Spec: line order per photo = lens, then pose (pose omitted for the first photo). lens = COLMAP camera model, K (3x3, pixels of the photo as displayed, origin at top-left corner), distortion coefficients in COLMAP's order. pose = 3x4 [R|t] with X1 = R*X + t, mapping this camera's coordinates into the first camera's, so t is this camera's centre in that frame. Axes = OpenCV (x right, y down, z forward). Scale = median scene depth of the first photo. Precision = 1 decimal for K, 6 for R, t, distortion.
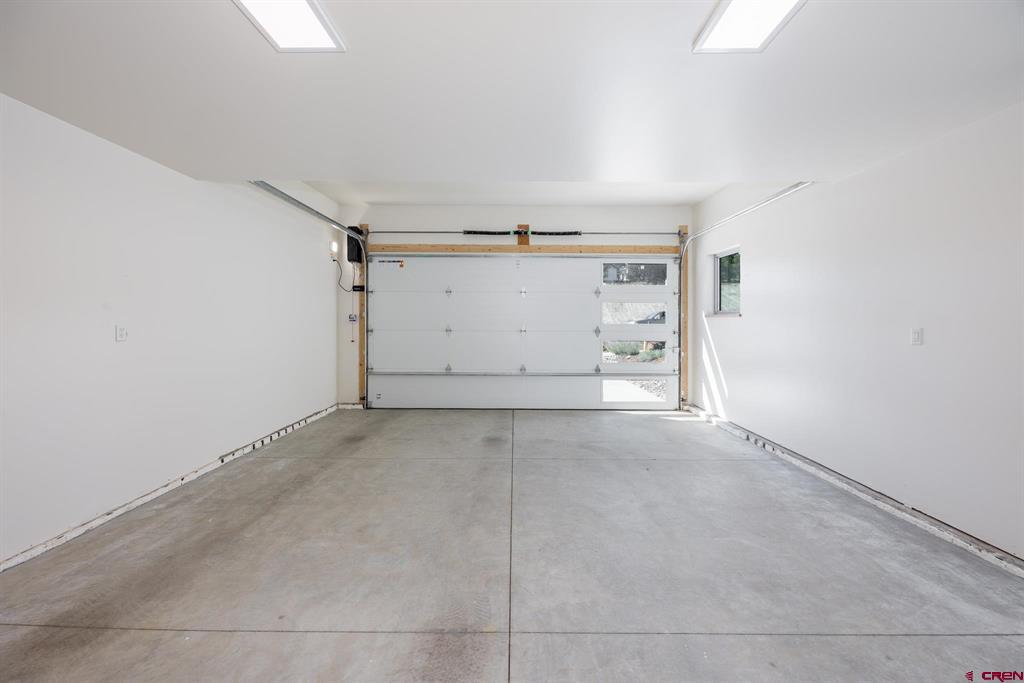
lens RADIAL K [[395.9, 0, 511.4], [0, 395.9, 338.8], [0, 0, 1]] dist [0.000160, 0.000091]
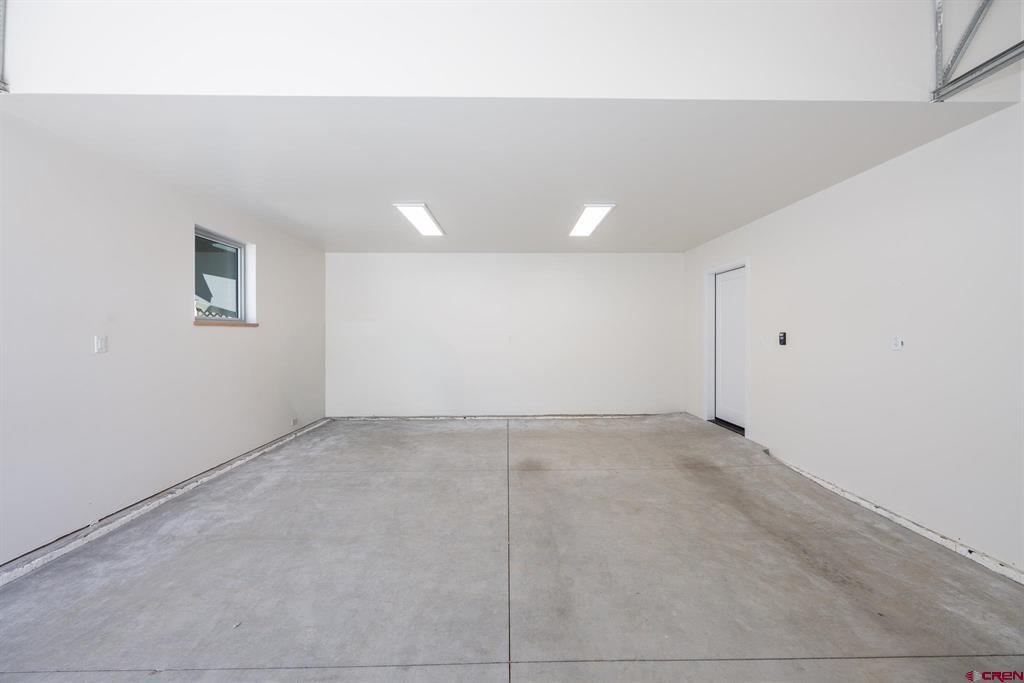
lens RADIAL K [[395.9, 0, 511.4], [0, 395.9, 338.8], [0, 0, 1]] dist [0.000160, 0.000091]
pose [[-0.999810, -0.001338, -0.019466, 0.014127], [-0.002499, 0.998211, 0.059744, -0.084675], [0.019352, 0.059781, -0.998024, 2.058349]]
